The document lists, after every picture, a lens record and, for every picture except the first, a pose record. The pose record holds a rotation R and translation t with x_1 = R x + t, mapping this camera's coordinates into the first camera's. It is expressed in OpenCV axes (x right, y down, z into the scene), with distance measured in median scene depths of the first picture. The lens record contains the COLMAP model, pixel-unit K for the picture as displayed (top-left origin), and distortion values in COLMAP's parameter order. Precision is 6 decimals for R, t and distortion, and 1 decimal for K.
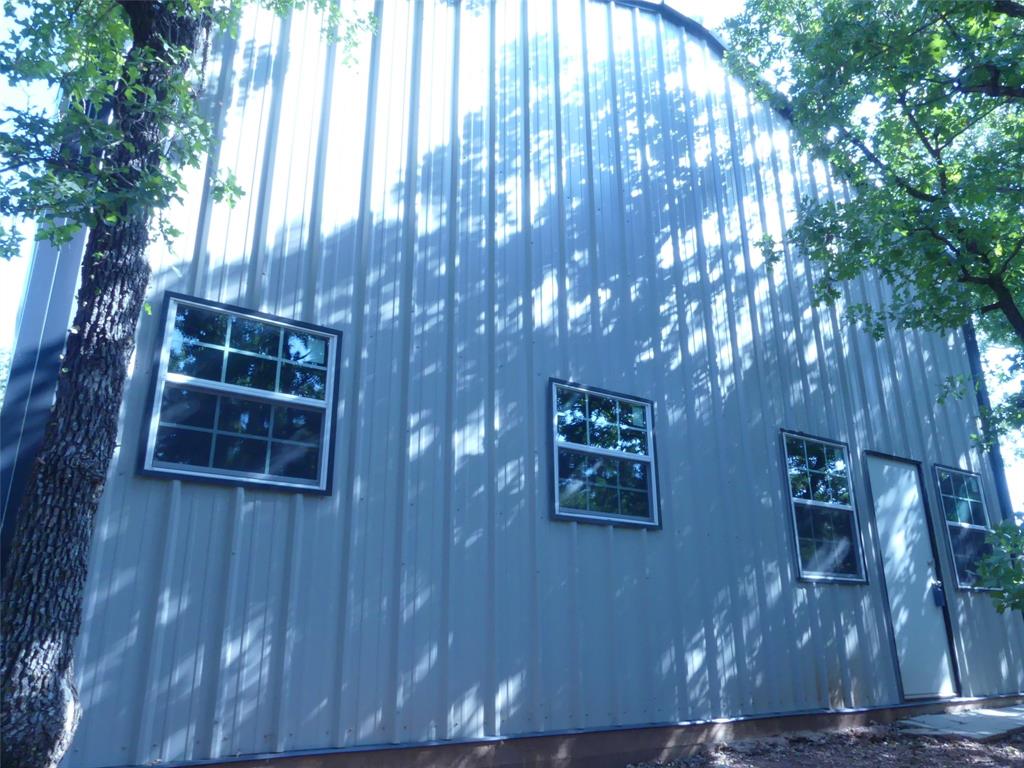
lens RADIAL K [[761.3, 0, 512.9], [0, 761.3, 378.3], [0, 0, 1]] dist [-0.025483, 0.029205]
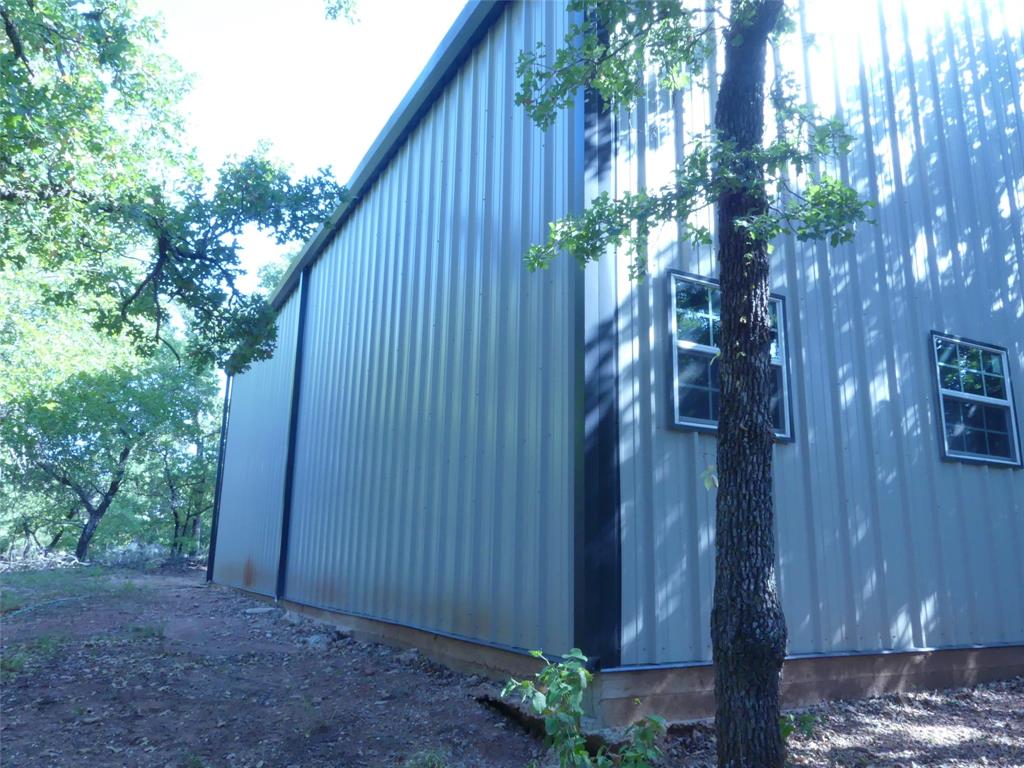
lens RADIAL K [[761.3, 0, 569.2], [0, 761.3, 378.4], [0, 0, 1]] dist [-0.025483, 0.029205]
pose [[0.995259, -0.006252, -0.097060, -0.374069], [0.015638, 0.995236, 0.096237, -0.046533], [0.095996, -0.097298, 0.990615, -0.129000]]
